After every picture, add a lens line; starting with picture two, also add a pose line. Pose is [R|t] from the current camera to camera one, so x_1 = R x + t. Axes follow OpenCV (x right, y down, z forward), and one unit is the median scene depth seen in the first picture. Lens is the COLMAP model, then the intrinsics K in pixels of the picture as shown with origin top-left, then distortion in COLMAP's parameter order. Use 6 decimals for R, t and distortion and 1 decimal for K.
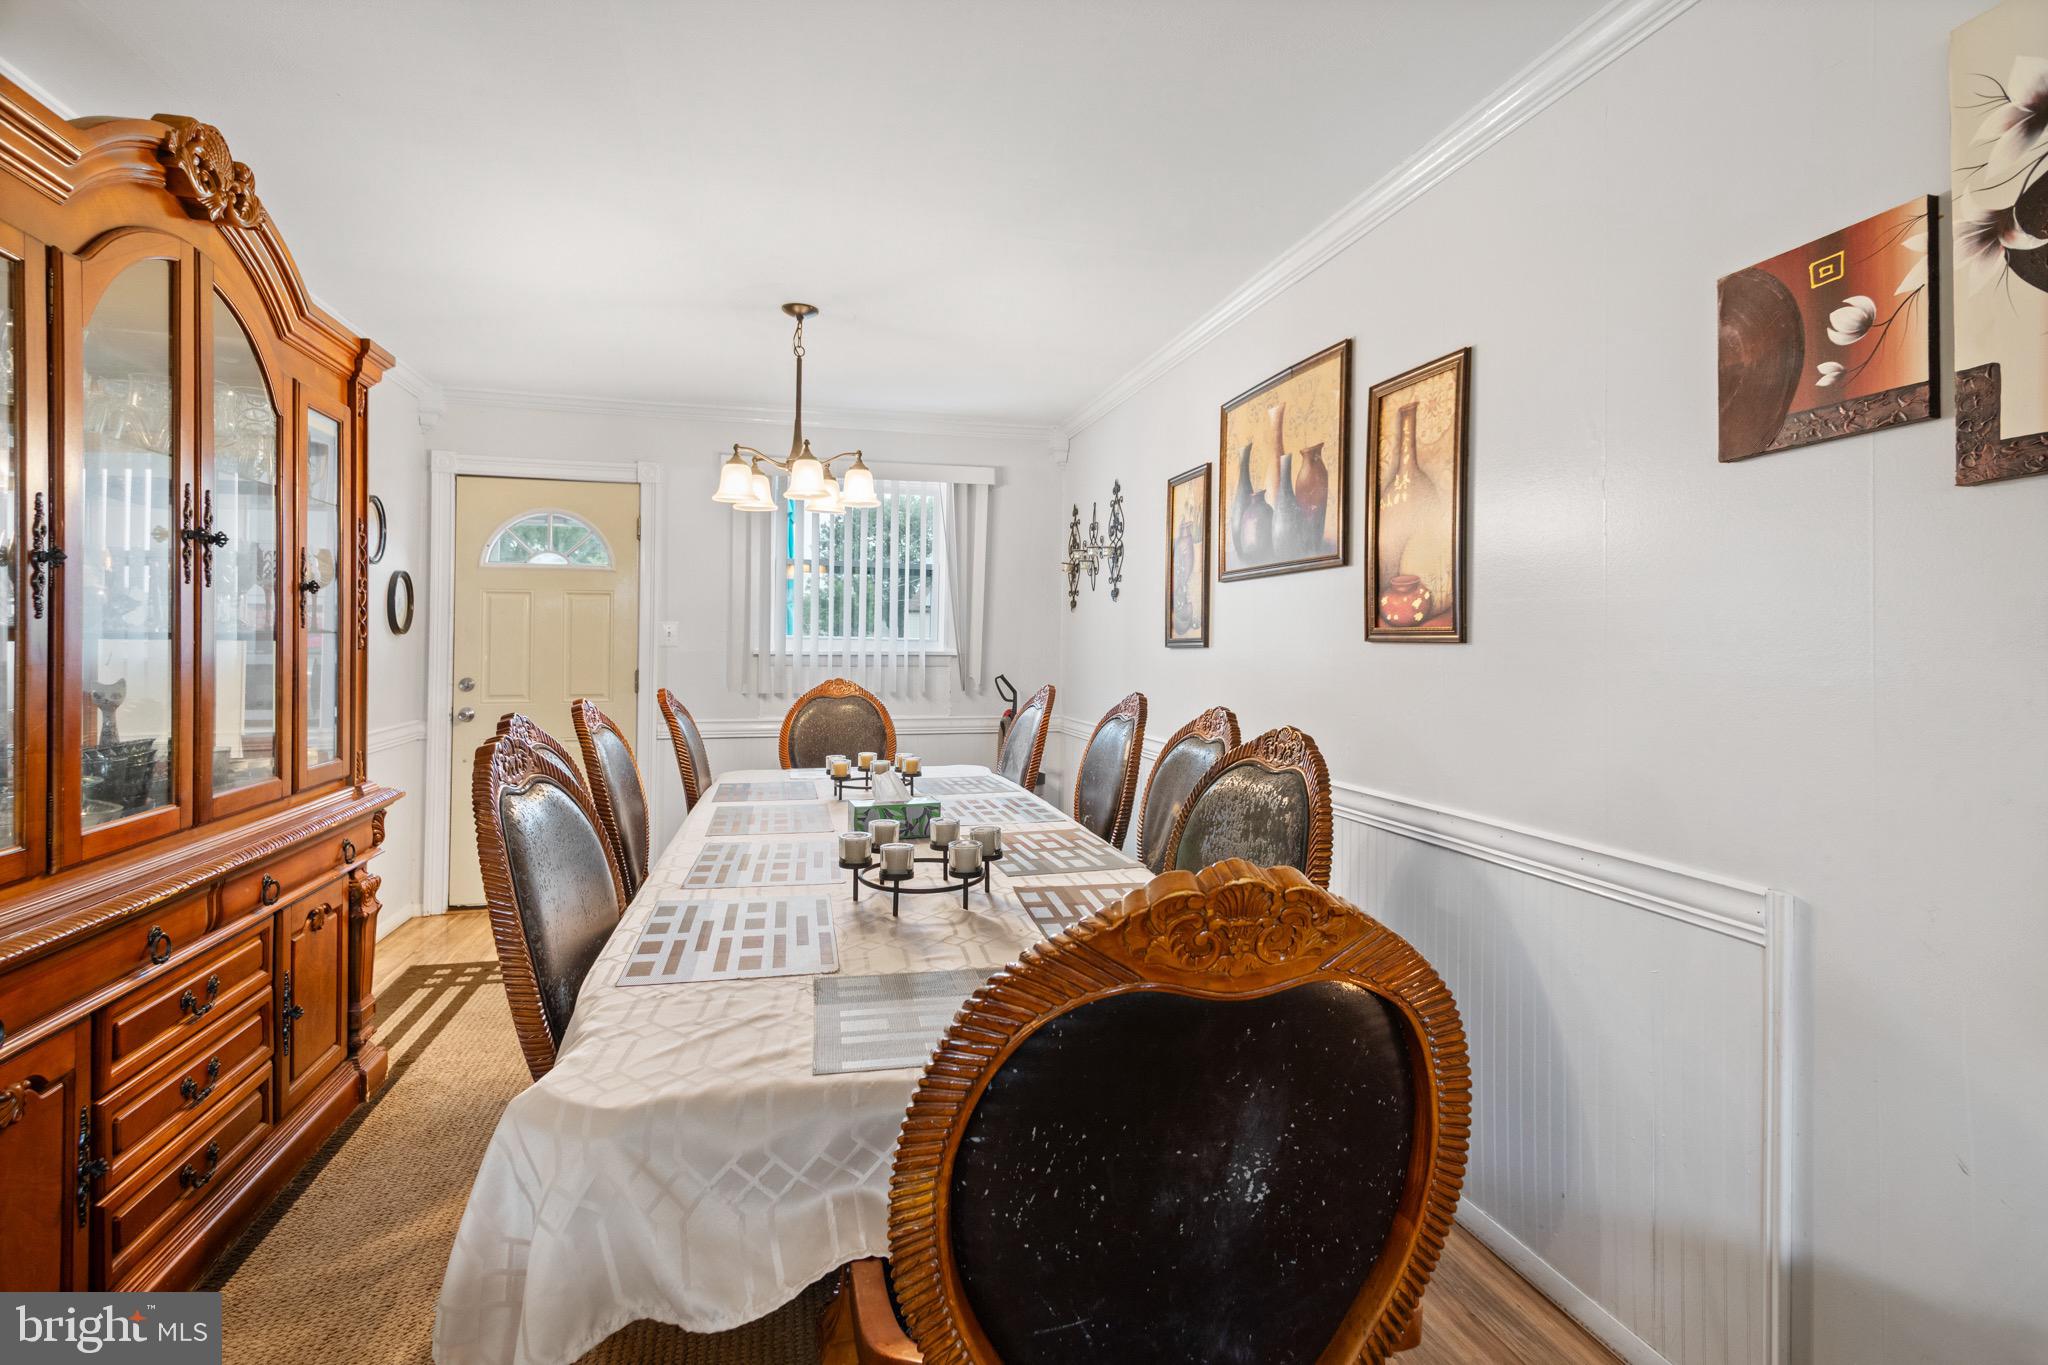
lens RADIAL K [[982.4, 0, 1018.5], [0, 982.4, 660.9], [0, 0, 1]] dist [0.010745, -0.001492]
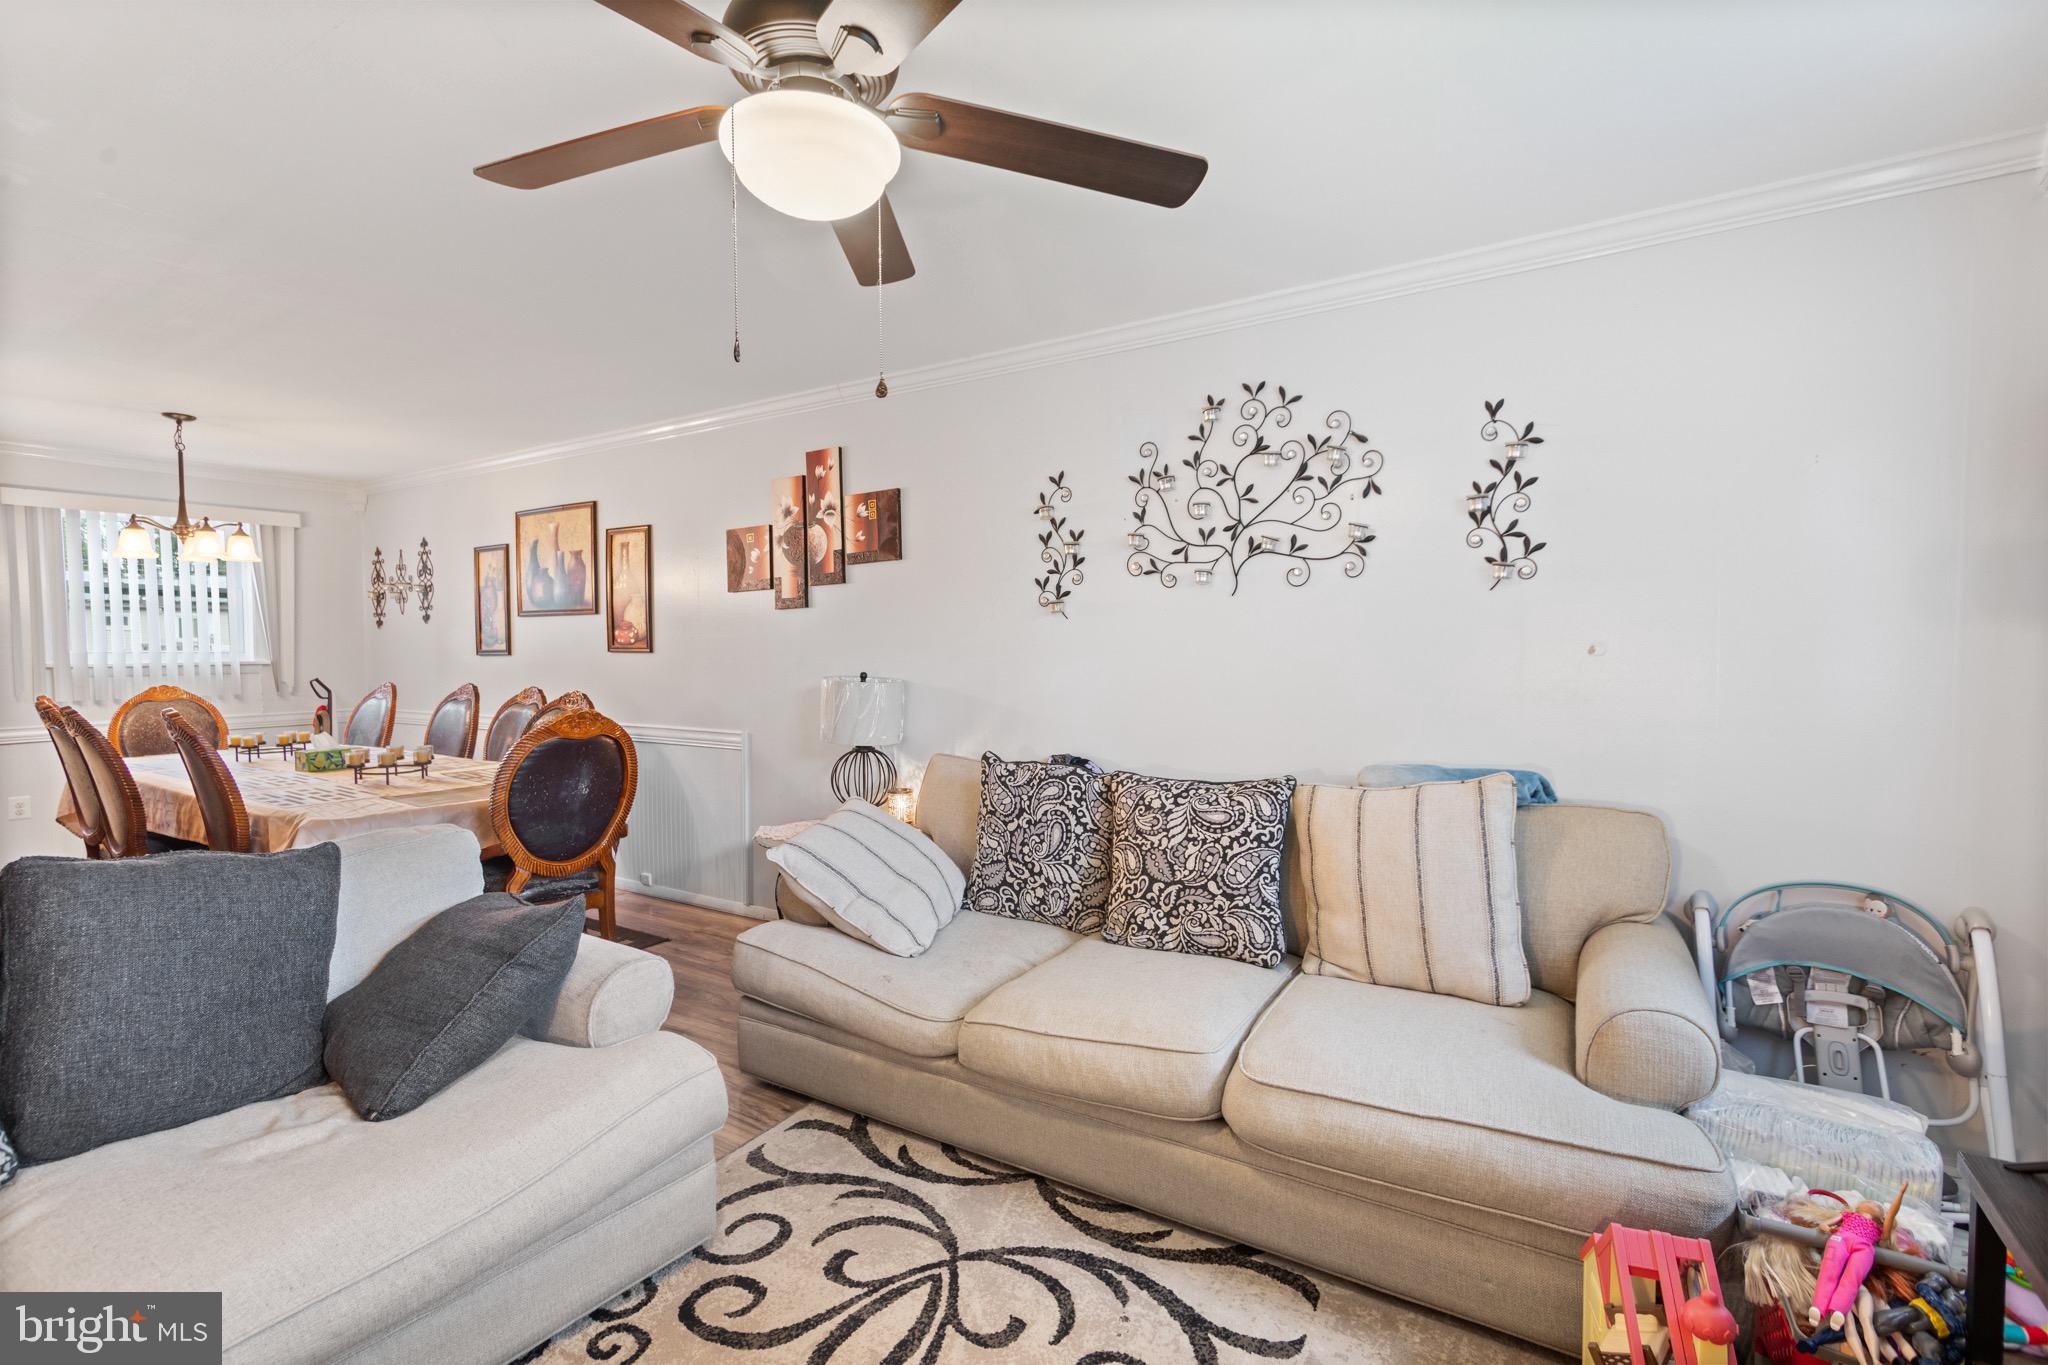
lens RADIAL K [[982.4, 0, 1020.2], [0, 982.4, 665.0], [0, 0, 1]] dist [0.010745, -0.001492]
pose [[0.740200, -0.026698, 0.671857, -0.347913], [0.022799, 0.999633, 0.014604, -0.002466], [-0.672000, 0.004508, 0.740537, -0.977566]]
